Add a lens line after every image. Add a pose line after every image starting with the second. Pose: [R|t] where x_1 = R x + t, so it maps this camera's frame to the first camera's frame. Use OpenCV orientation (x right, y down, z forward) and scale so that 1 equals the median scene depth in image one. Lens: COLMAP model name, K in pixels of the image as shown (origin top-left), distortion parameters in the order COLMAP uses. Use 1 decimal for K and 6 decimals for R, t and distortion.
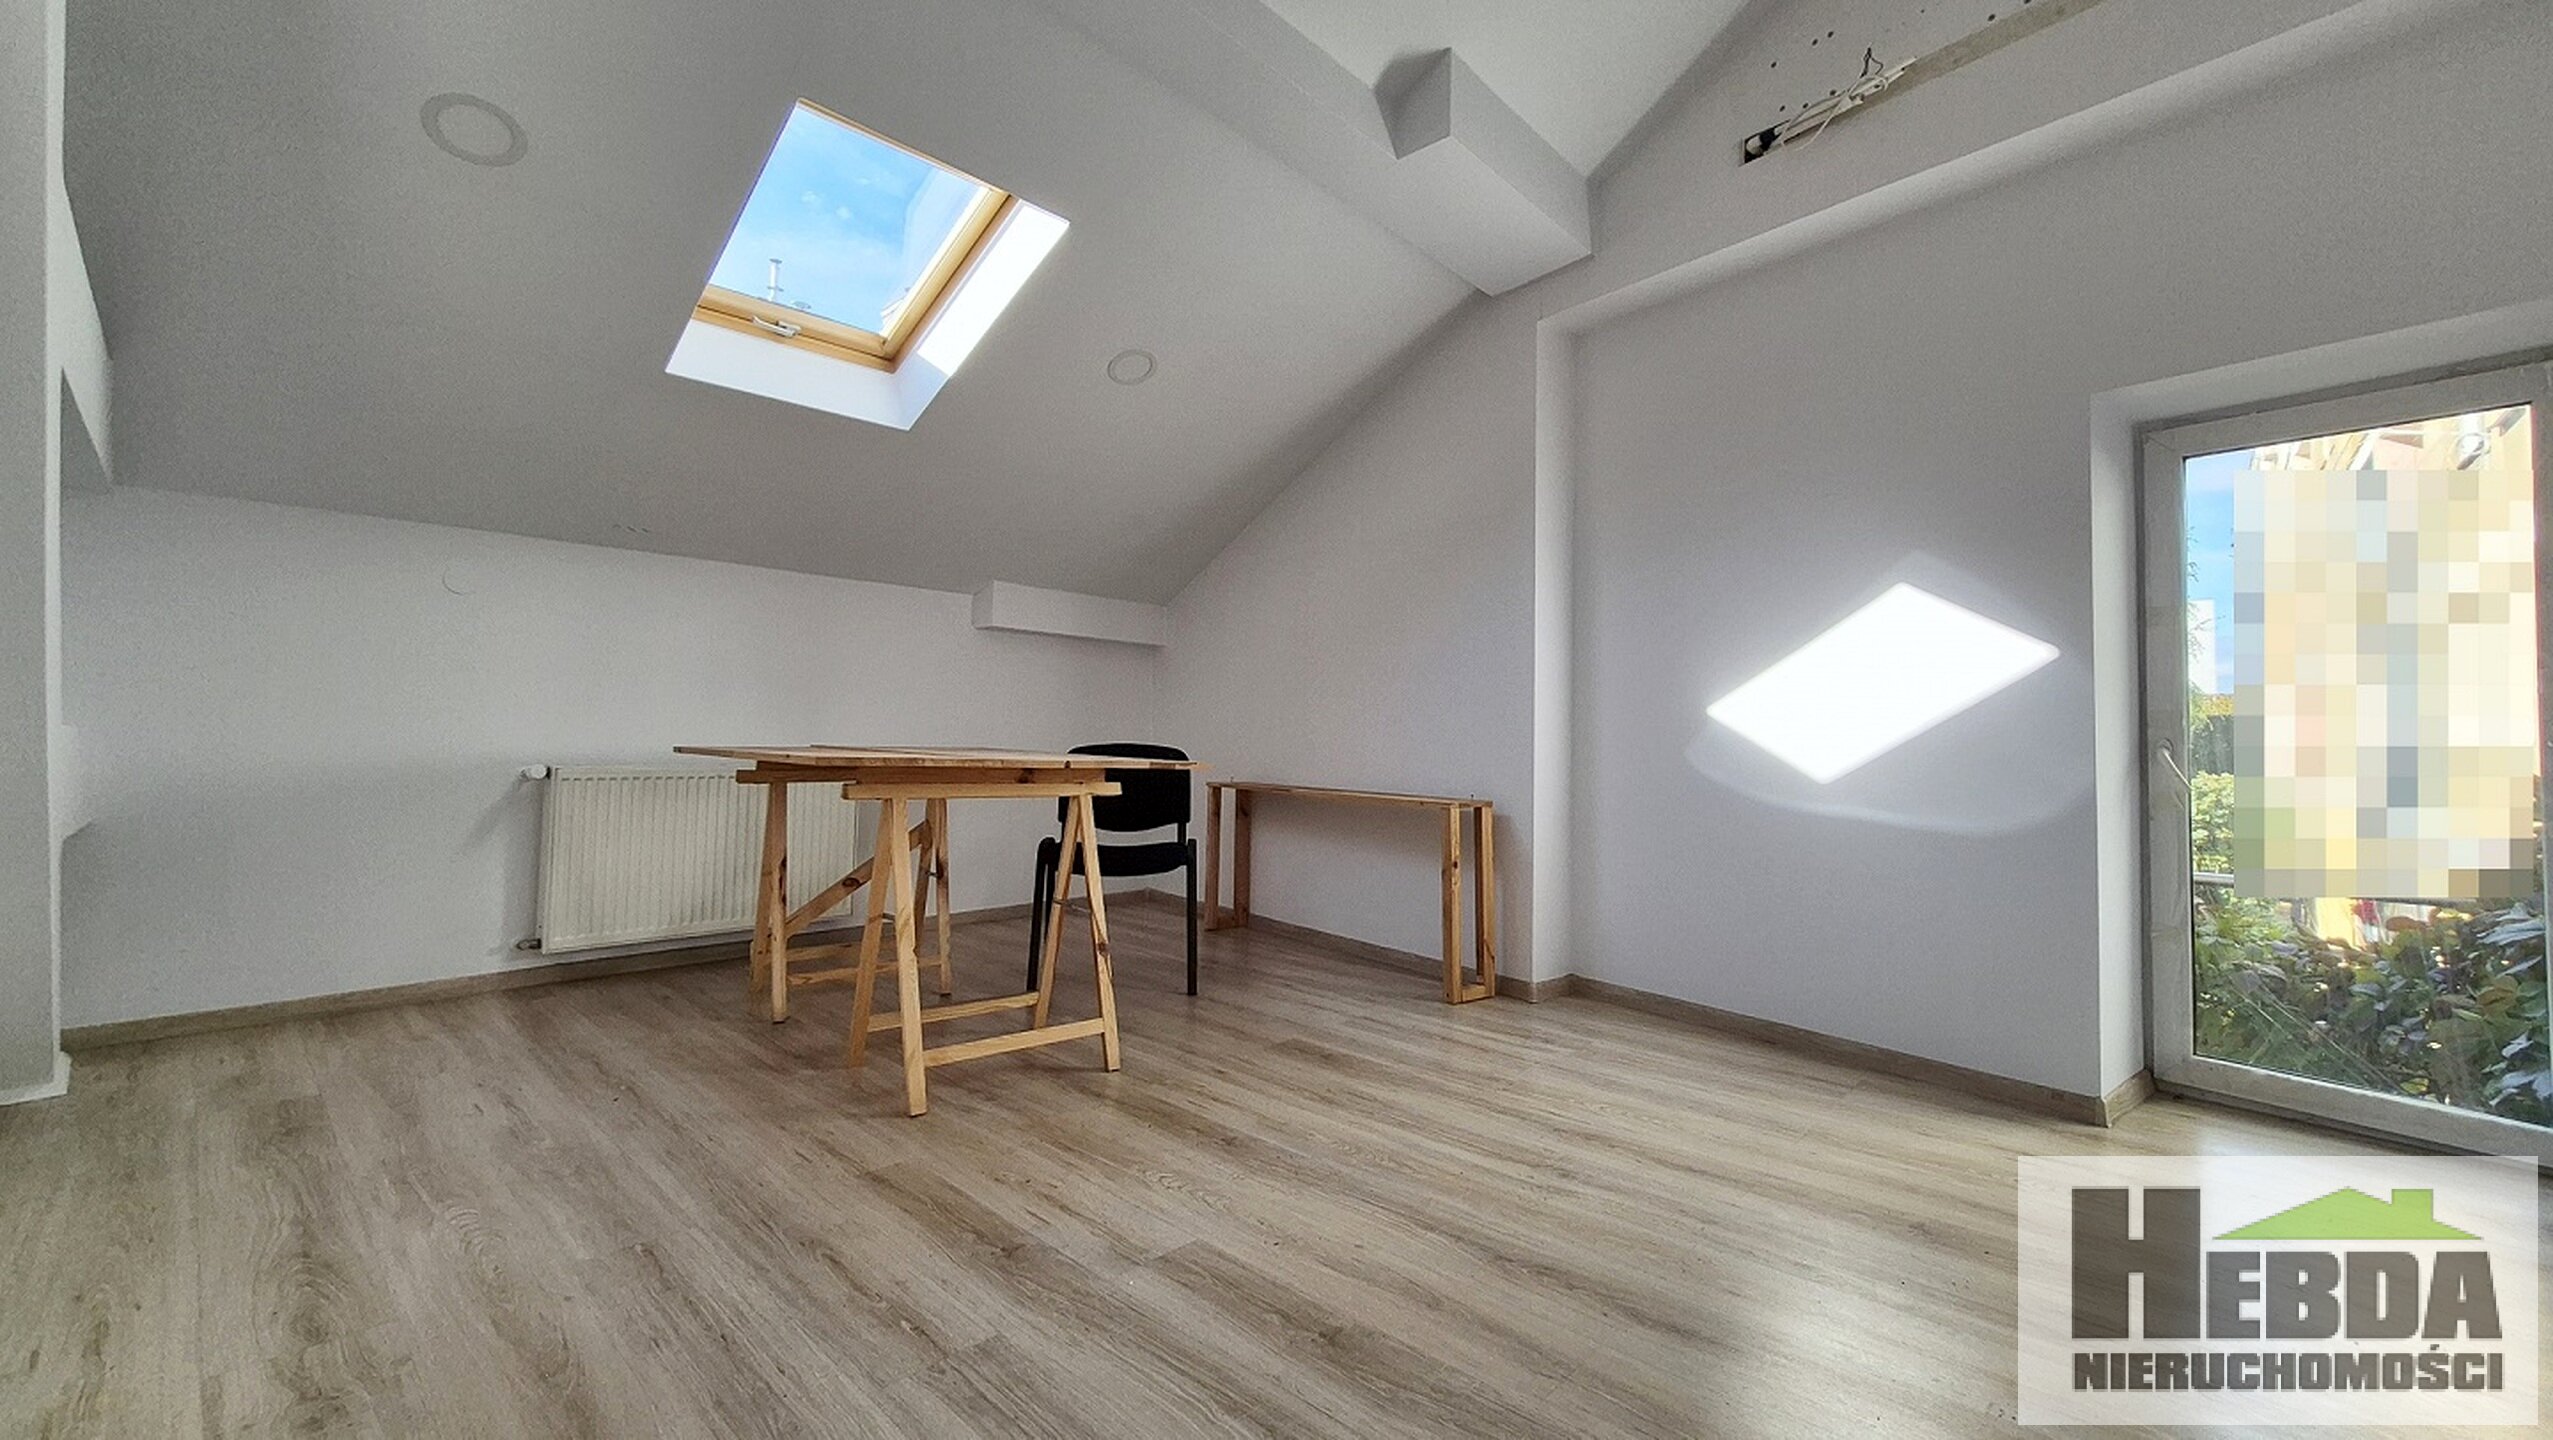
lens RADIAL K [[1013.0, 0, 1308.2], [0, 1013.0, 735.1], [0, 0, 1]] dist [0.000508, -0.000106]
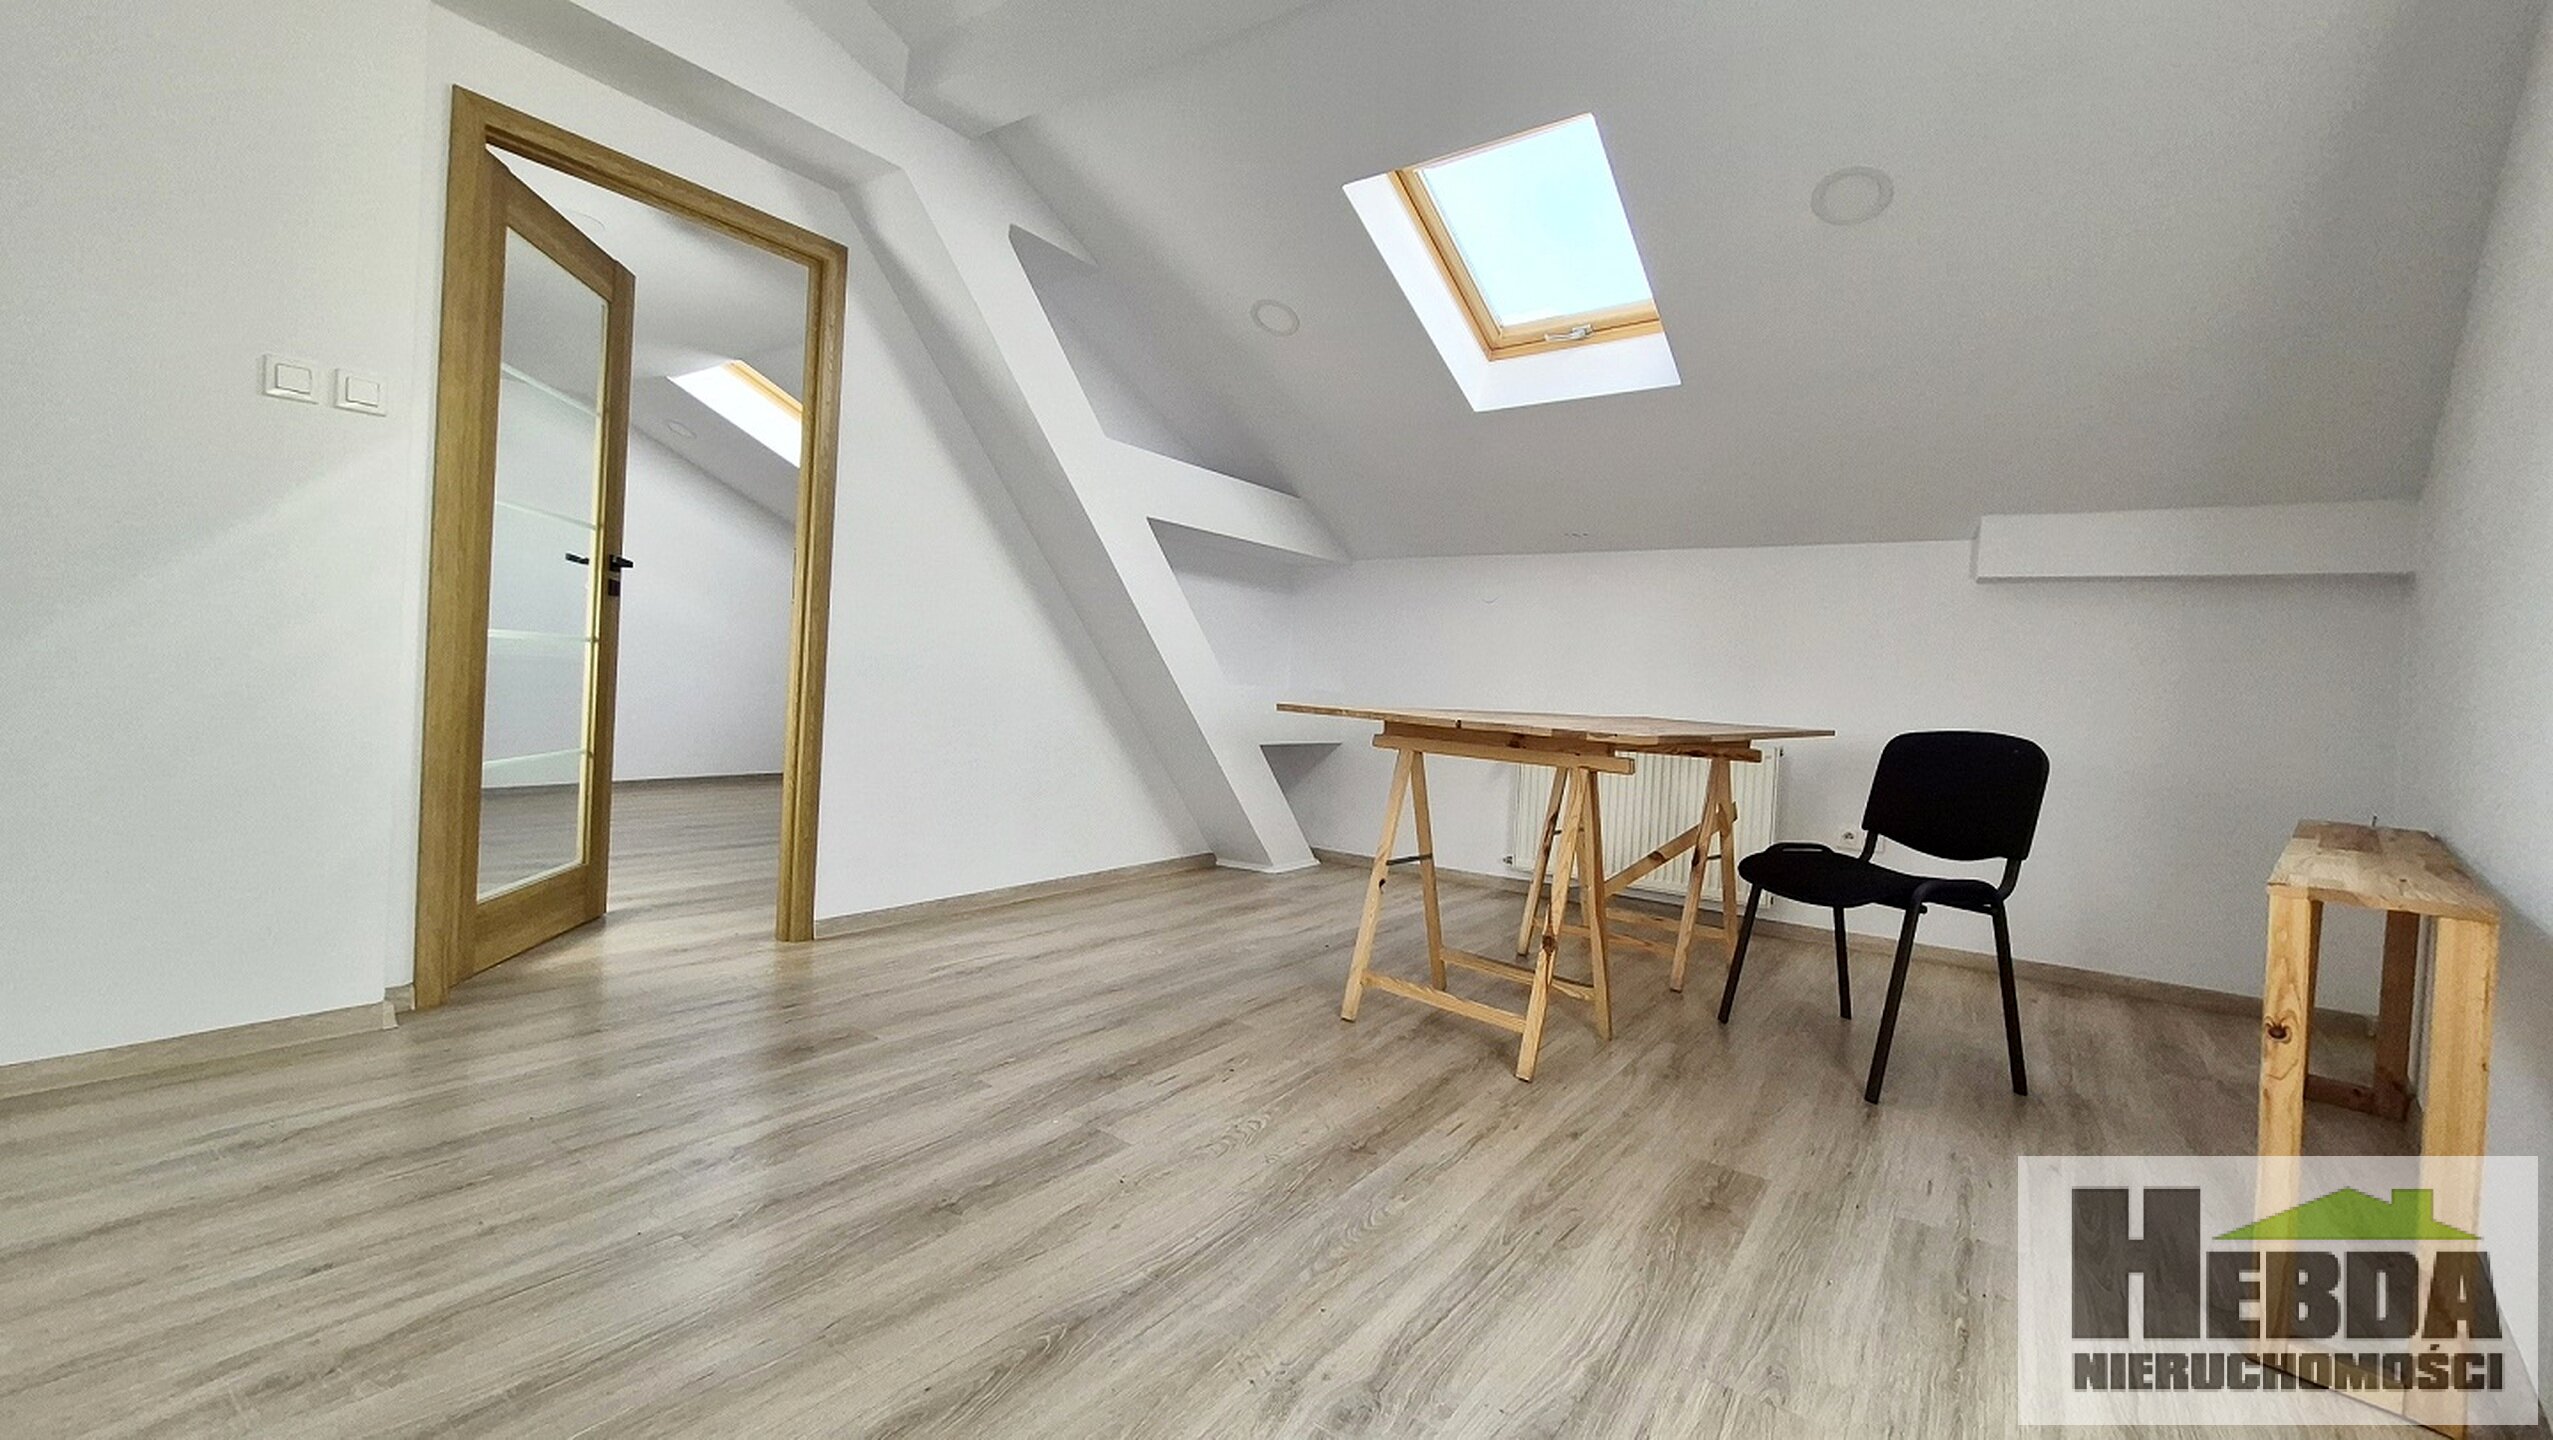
lens RADIAL K [[989.5, 0, 1268.5], [0, 989.5, 706.5], [0, 0, 1]] dist [0.016019, -0.000071]
pose [[0.115559, 0.012735, -0.993219, 0.710164], [-0.045663, 0.998929, 0.007496, 0.013176], [0.992250, 0.044487, 0.116017, 0.748129]]
